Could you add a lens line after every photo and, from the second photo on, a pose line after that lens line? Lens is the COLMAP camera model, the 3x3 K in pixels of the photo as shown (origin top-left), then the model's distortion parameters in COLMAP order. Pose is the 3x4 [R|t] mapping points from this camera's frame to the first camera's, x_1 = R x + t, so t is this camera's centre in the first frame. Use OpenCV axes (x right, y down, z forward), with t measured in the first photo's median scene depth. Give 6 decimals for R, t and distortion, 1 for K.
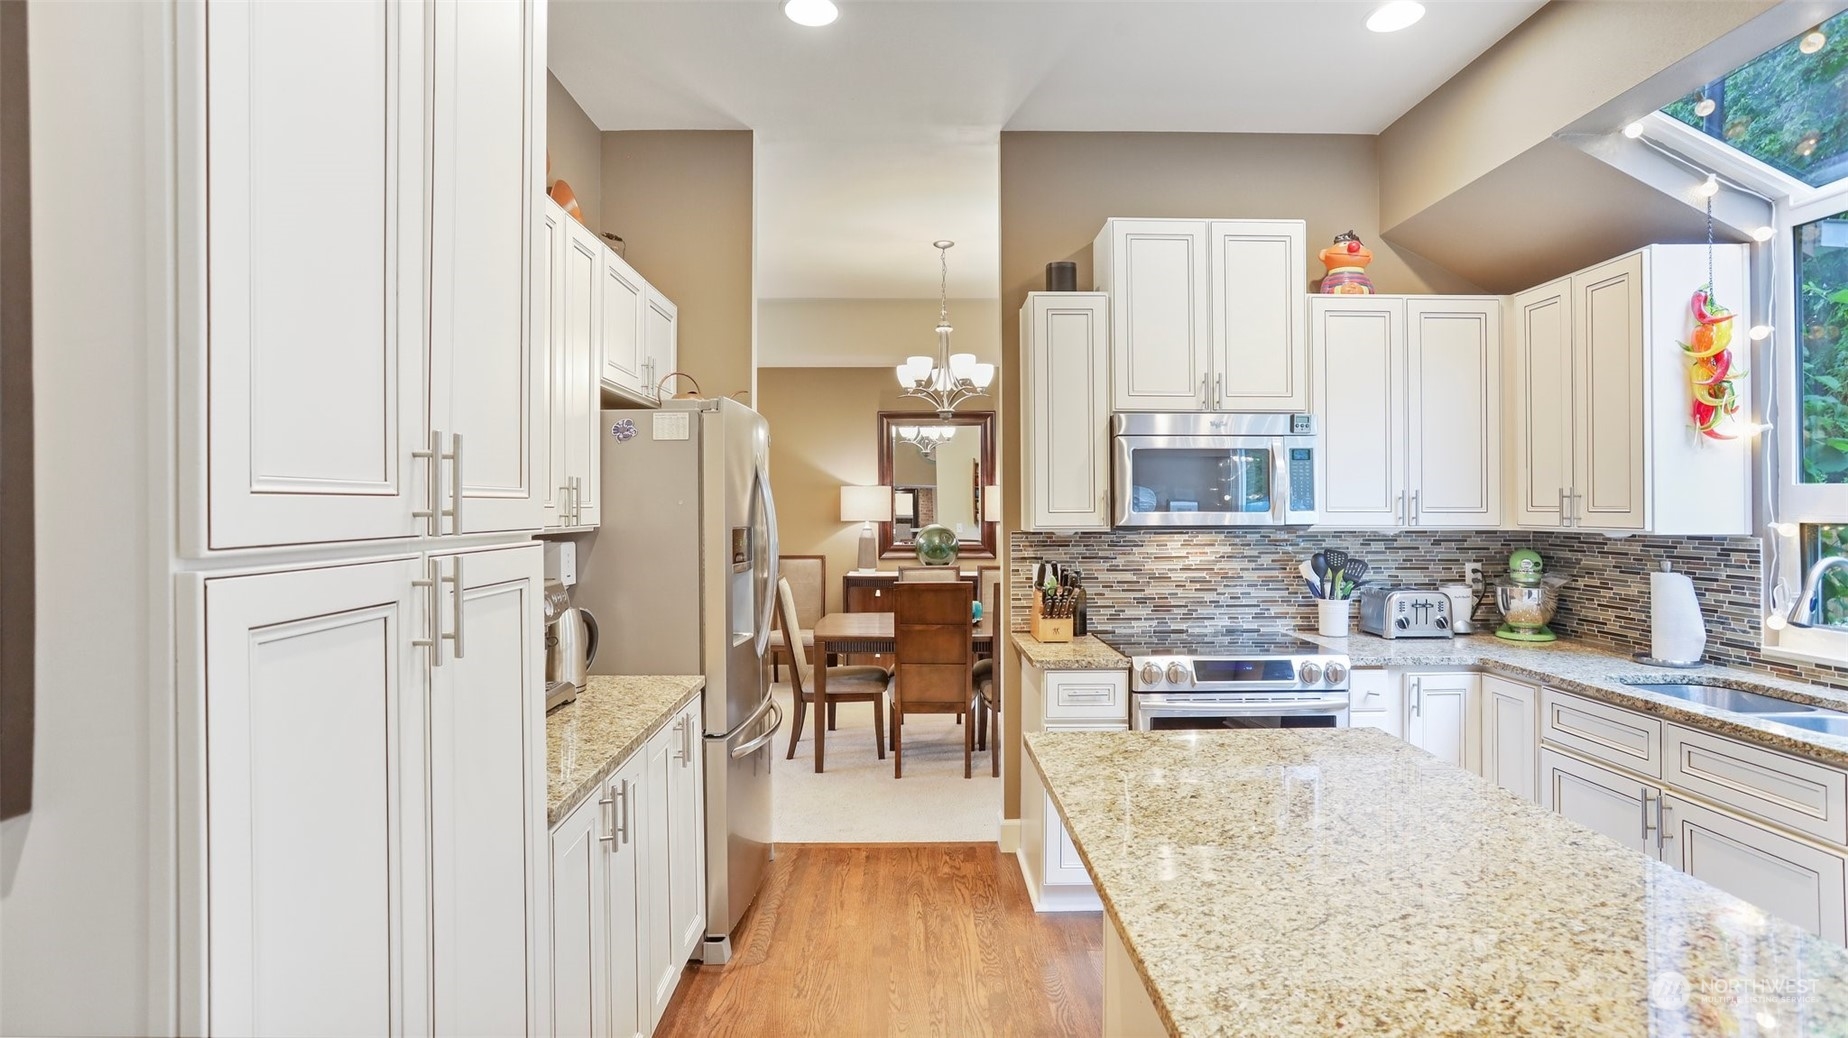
lens RADIAL K [[894.9, 0, 915.9], [0, 894.9, 506.7], [0, 0, 1]] dist [-0.033225, 0.015048]
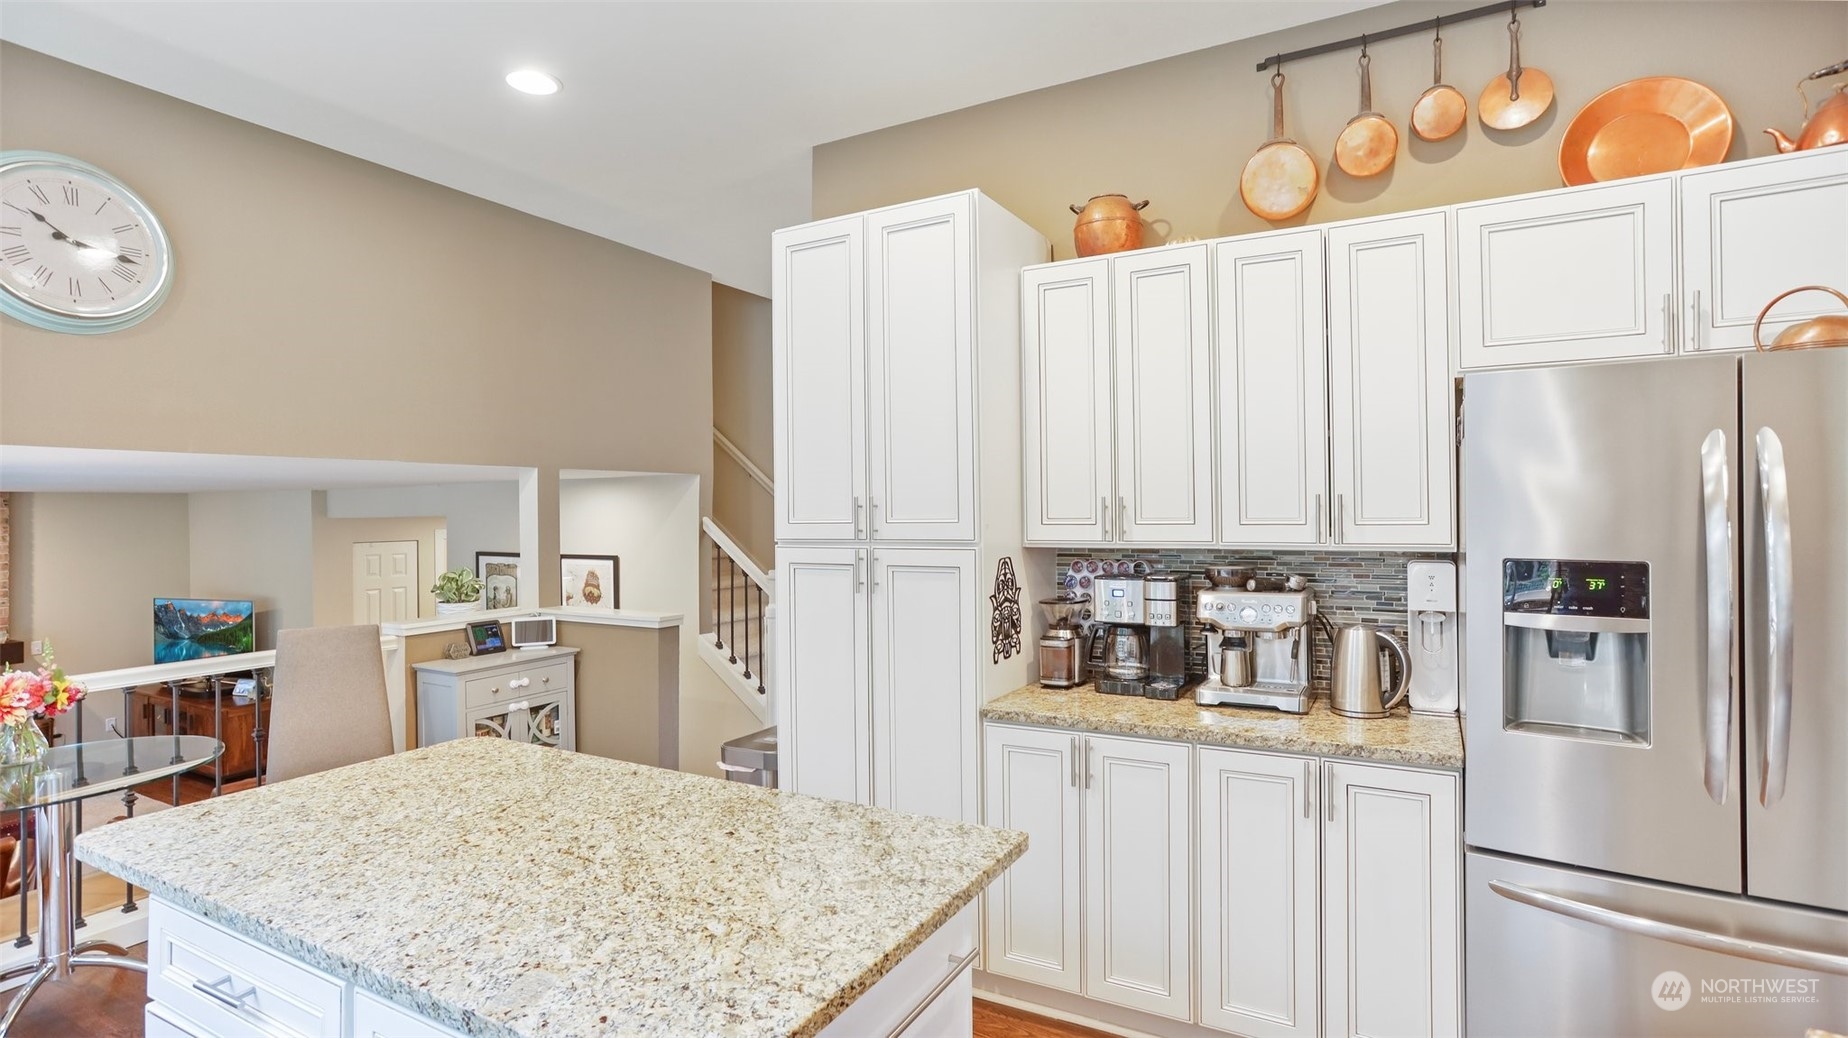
lens RADIAL K [[894.9, 0, 911.7], [0, 894.9, 510.5], [0, 0, 1]] dist [-0.033225, 0.015048]
pose [[-0.509470, 0.006947, -0.860460, 0.579100], [0.014577, 0.999894, -0.000558, -0.017286], [0.860365, -0.012827, -0.509517, 0.918382]]
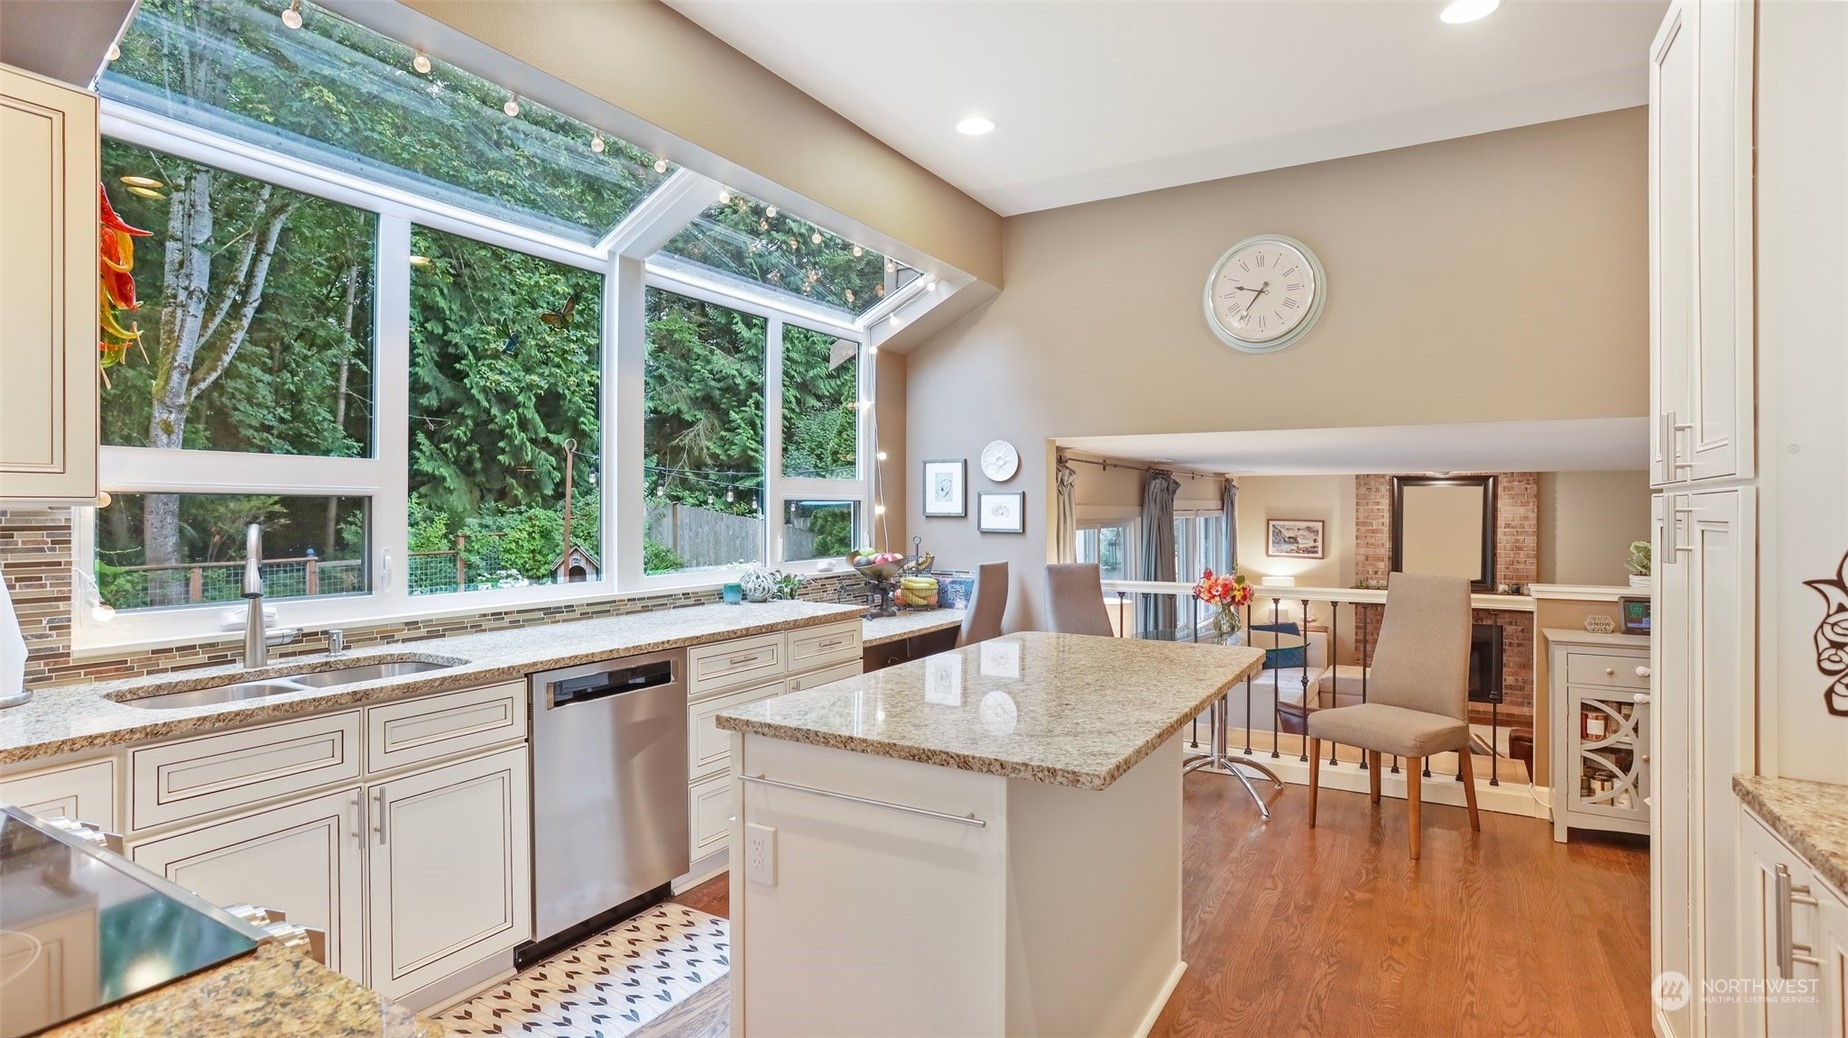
lens RADIAL K [[894.9, 0, 913.5], [0, 894.9, 513.9], [0, 0, 1]] dist [-0.033225, 0.015048]
pose [[-0.849381, -0.003522, 0.527768, -0.085876], [-0.001378, 0.999989, 0.004455, 0.031359], [-0.527778, 0.003057, -0.849377, 1.174738]]
